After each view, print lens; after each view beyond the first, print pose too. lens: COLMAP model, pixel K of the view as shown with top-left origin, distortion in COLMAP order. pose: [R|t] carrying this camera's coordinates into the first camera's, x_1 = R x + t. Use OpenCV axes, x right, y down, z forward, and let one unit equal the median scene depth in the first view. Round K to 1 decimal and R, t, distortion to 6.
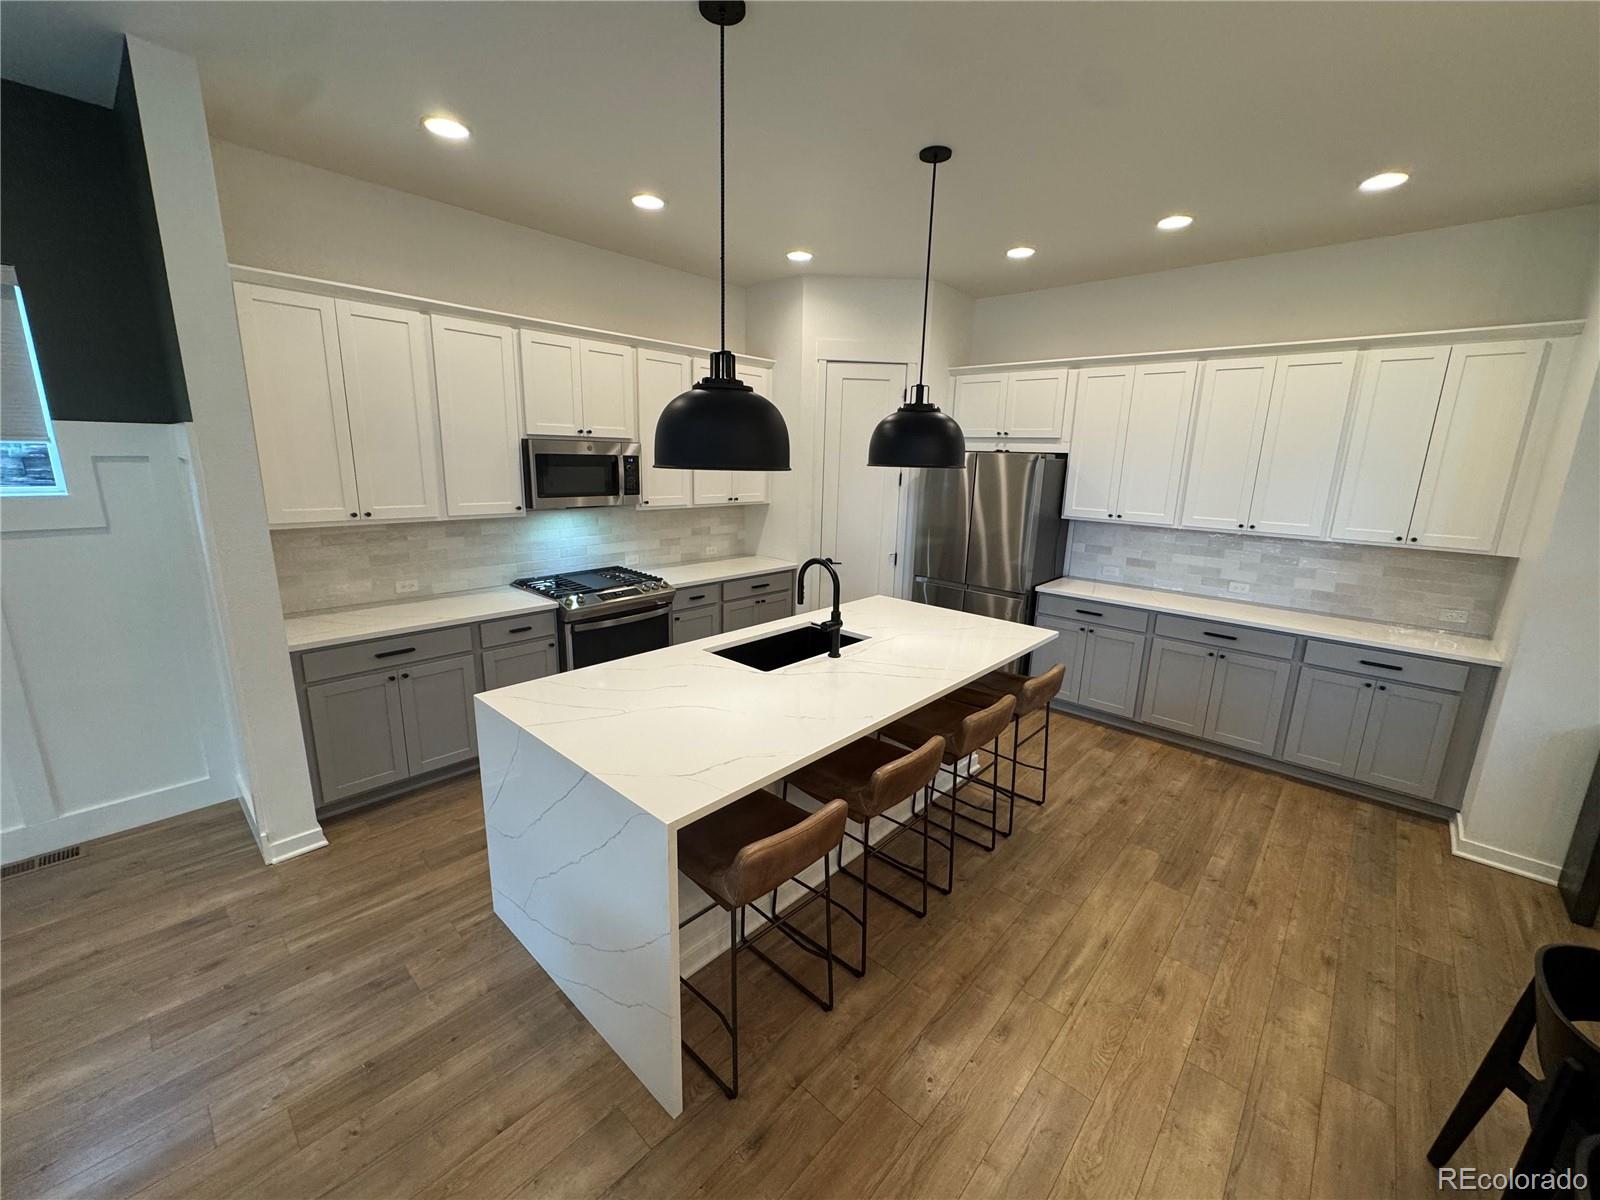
lens RADIAL K [[633.8, 0, 797.8], [0, 633.8, 594.9], [0, 0, 1]] dist [0.002065, -0.003575]
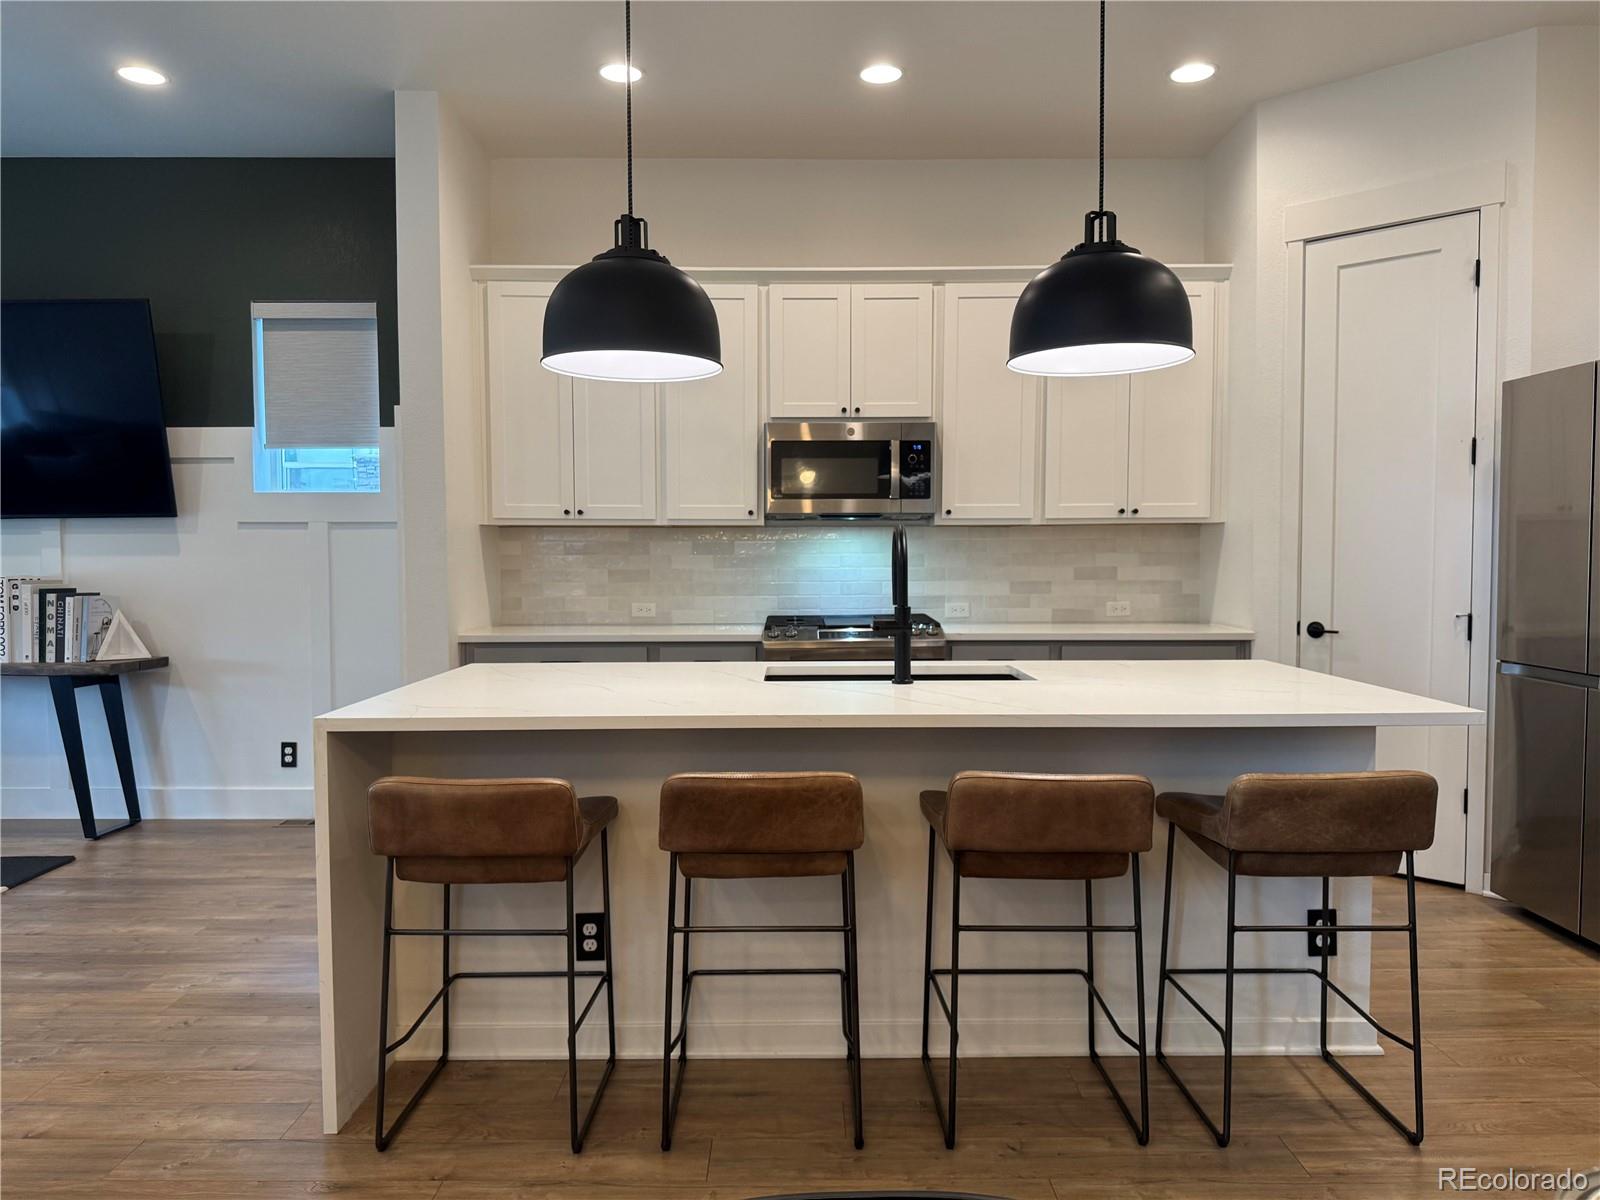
lens RADIAL K [[1122.2, 0, 800.0], [0, 1122.2, 600.0], [0, 0, 1]] dist [0.072978, -0.097630]
pose [[0.675637, 0.001431, -0.737233, 0.745115], [-0.140244, 0.981987, -0.126621, 0.161351], [0.723772, 0.188942, 0.663667, 0.216297]]
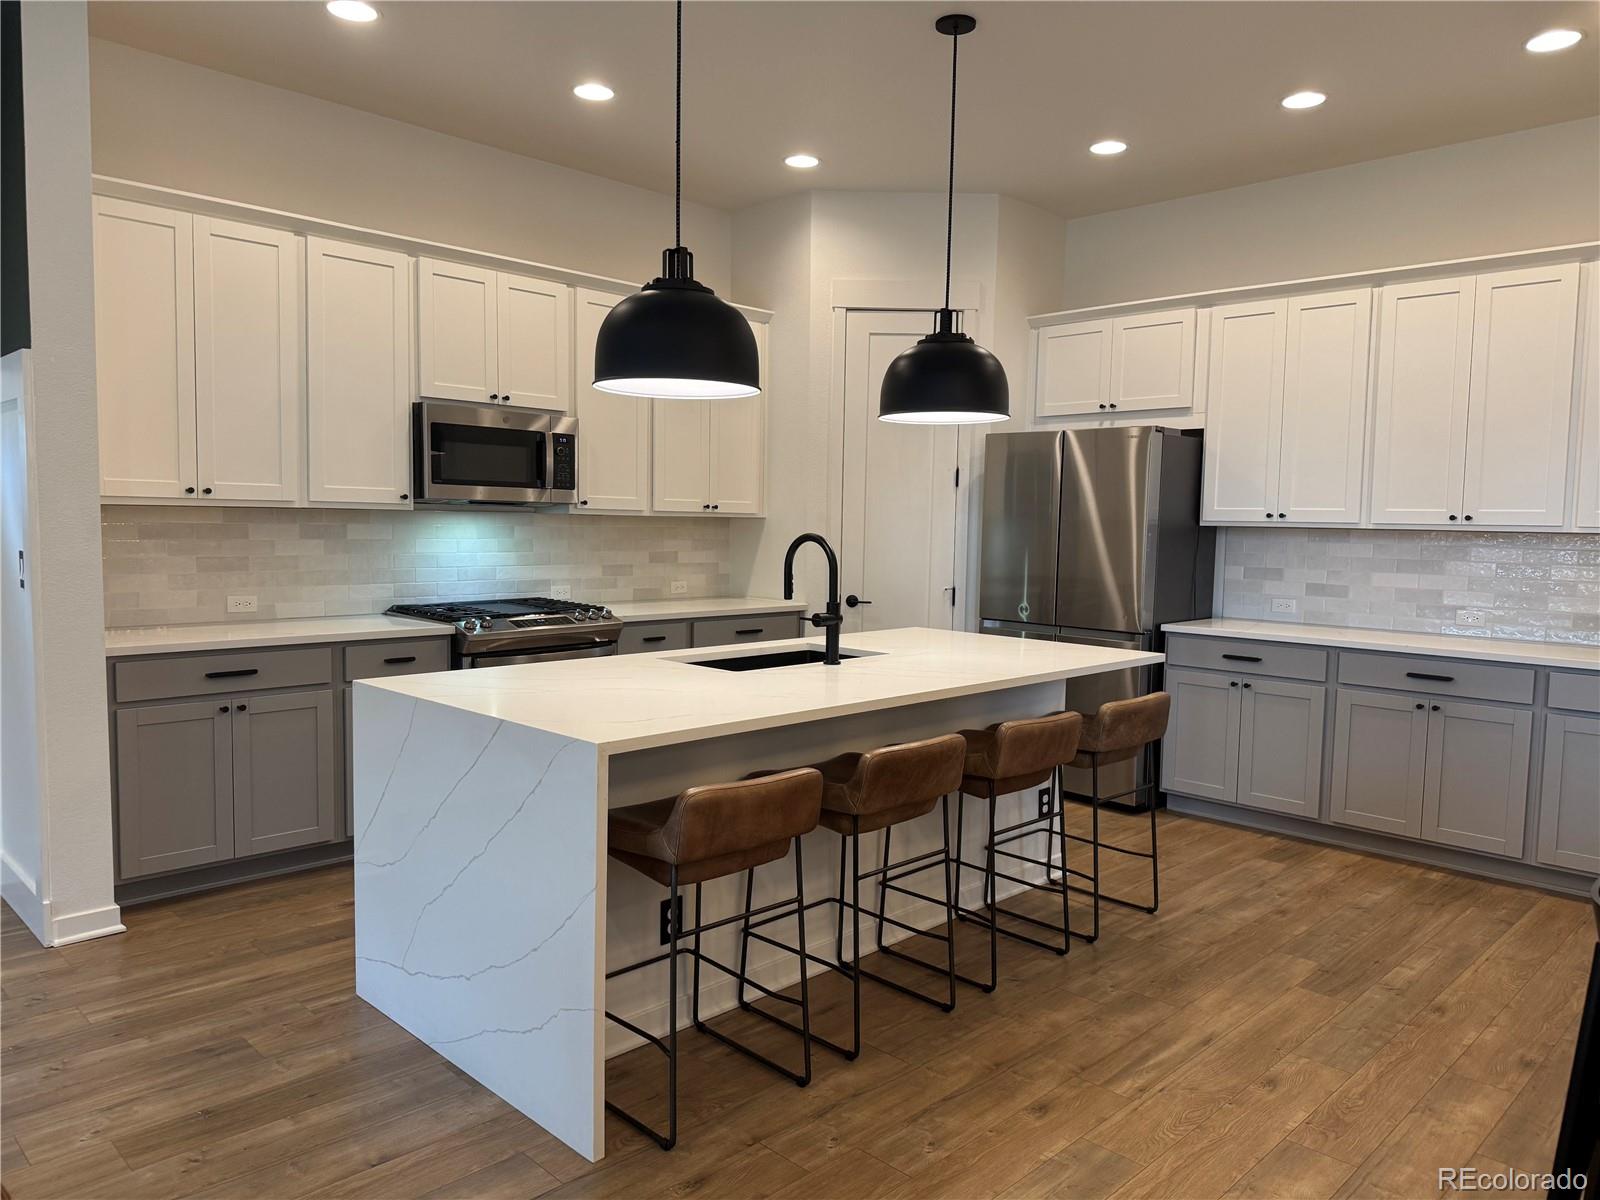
lens RADIAL K [[1122.2, 0, 800.0], [0, 1122.2, 600.0], [0, 0, 1]] dist [0.072978, -0.097630]
pose [[0.999120, -0.004645, -0.041677, 0.071996], [-0.001537, 0.989124, -0.147079, 0.207475], [0.041907, 0.147013, 0.988246, -0.282068]]
